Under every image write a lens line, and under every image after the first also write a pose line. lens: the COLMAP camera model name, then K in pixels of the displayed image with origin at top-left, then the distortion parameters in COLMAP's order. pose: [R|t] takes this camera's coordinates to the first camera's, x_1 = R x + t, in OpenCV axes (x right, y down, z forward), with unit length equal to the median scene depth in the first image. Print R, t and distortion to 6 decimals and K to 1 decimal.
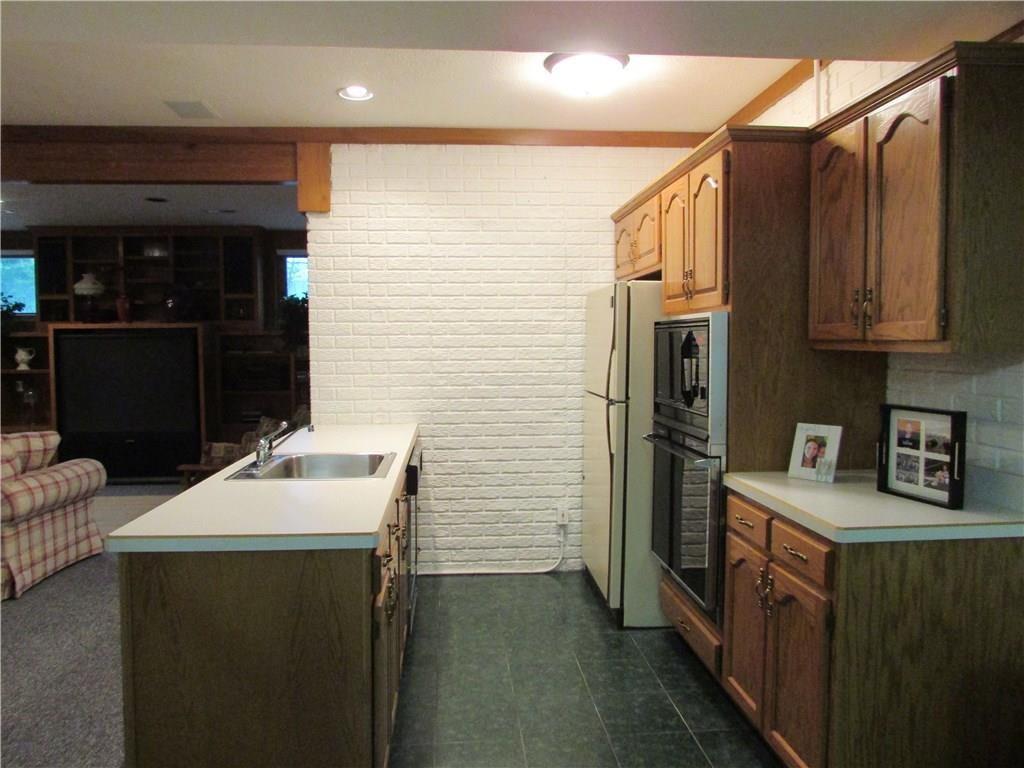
lens RADIAL K [[730.2, 0, 515.7], [0, 730.2, 388.3], [0, 0, 1]] dist [-0.037142, 0.023855]
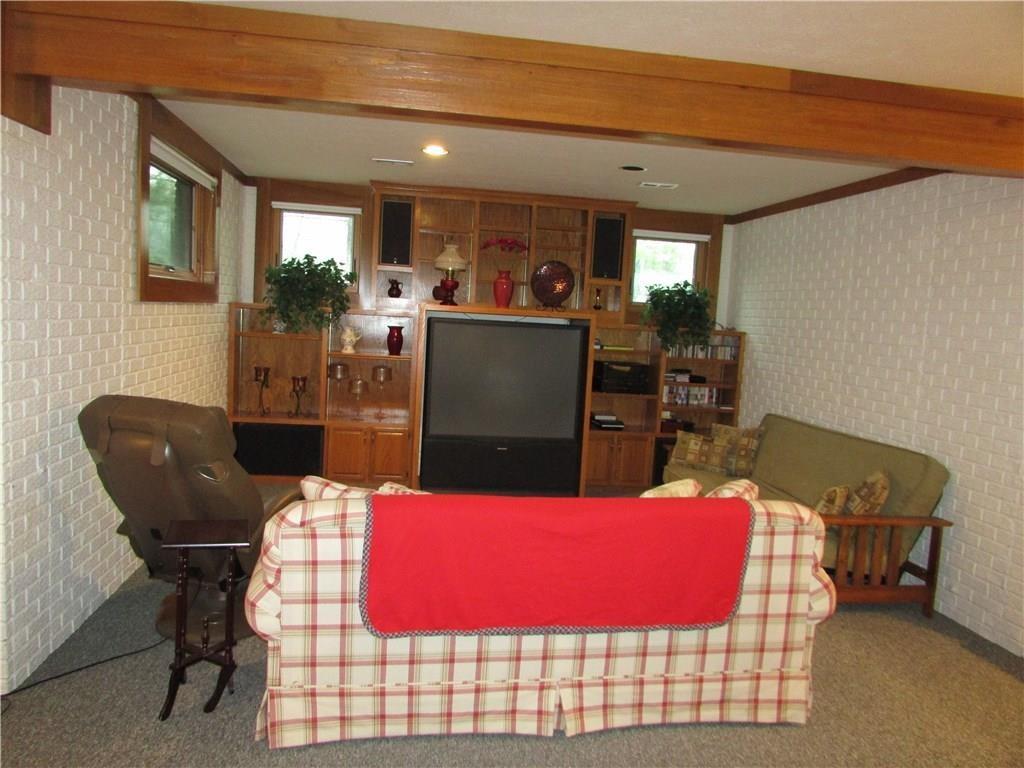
lens RADIAL K [[730.2, 0, 509.6], [0, 730.2, 384.5], [0, 0, 1]] dist [-0.037142, 0.023855]
pose [[0.996455, 0.058213, 0.060726, -0.681552], [-0.060514, 0.997490, 0.036762, -0.039194], [-0.058434, -0.040307, 0.997477, 0.182052]]
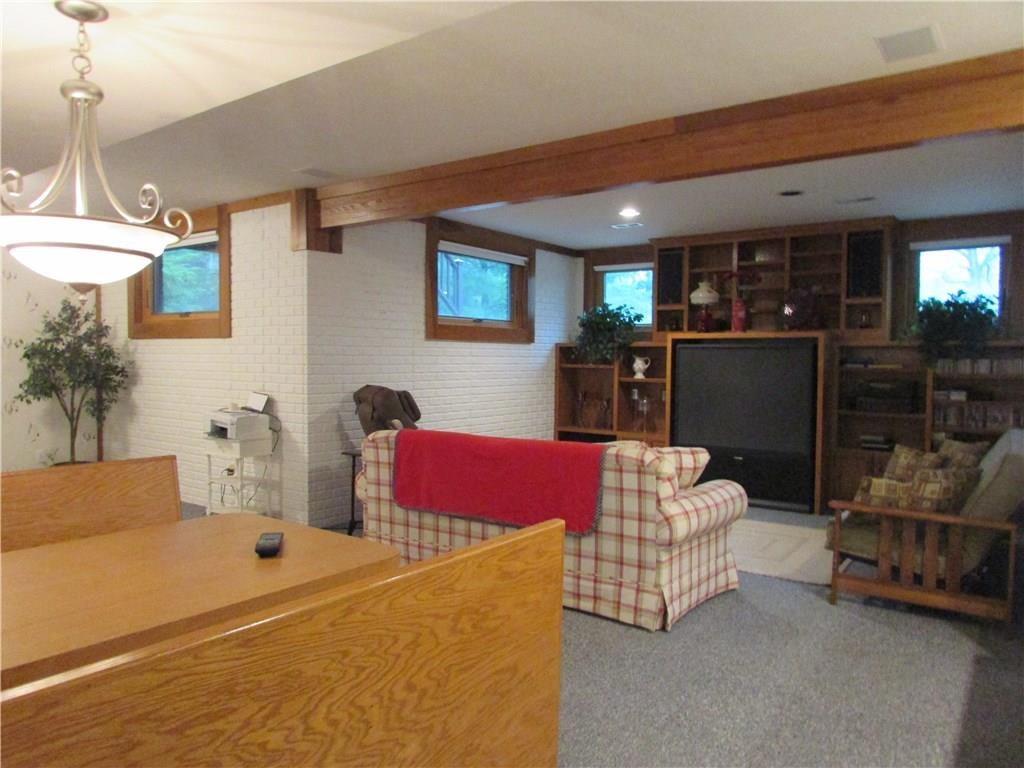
lens RADIAL K [[730.2, 0, 510.2], [0, 730.2, 386.8], [0, 0, 1]] dist [-0.037142, 0.023855]
pose [[0.751950, 0.038780, -0.658078, -0.160811], [-0.052261, 0.998633, -0.000867, -0.003226], [0.657145, 0.035044, 0.752949, 0.107439]]
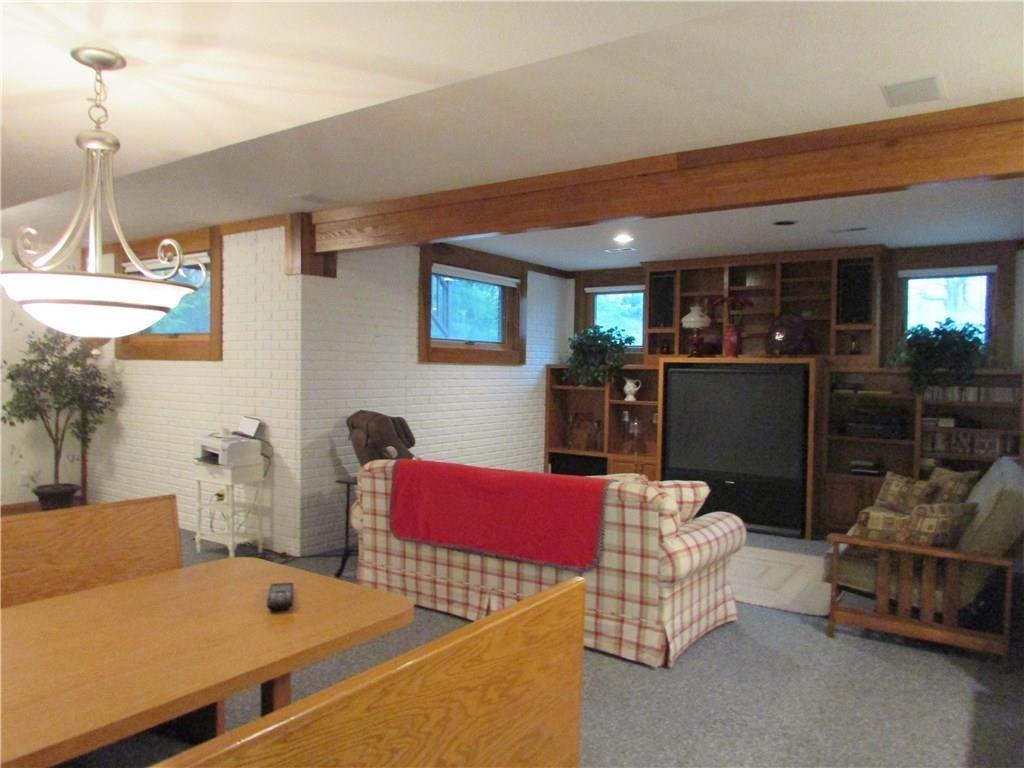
lens RADIAL K [[730.2, 0, 511.2], [0, 730.2, 385.6], [0, 0, 1]] dist [-0.037142, 0.023855]
pose [[0.769107, 0.032479, -0.638294, -0.176562], [-0.057337, 0.998187, -0.018296, -0.022171], [0.636543, 0.050669, 0.769575, 0.097566]]
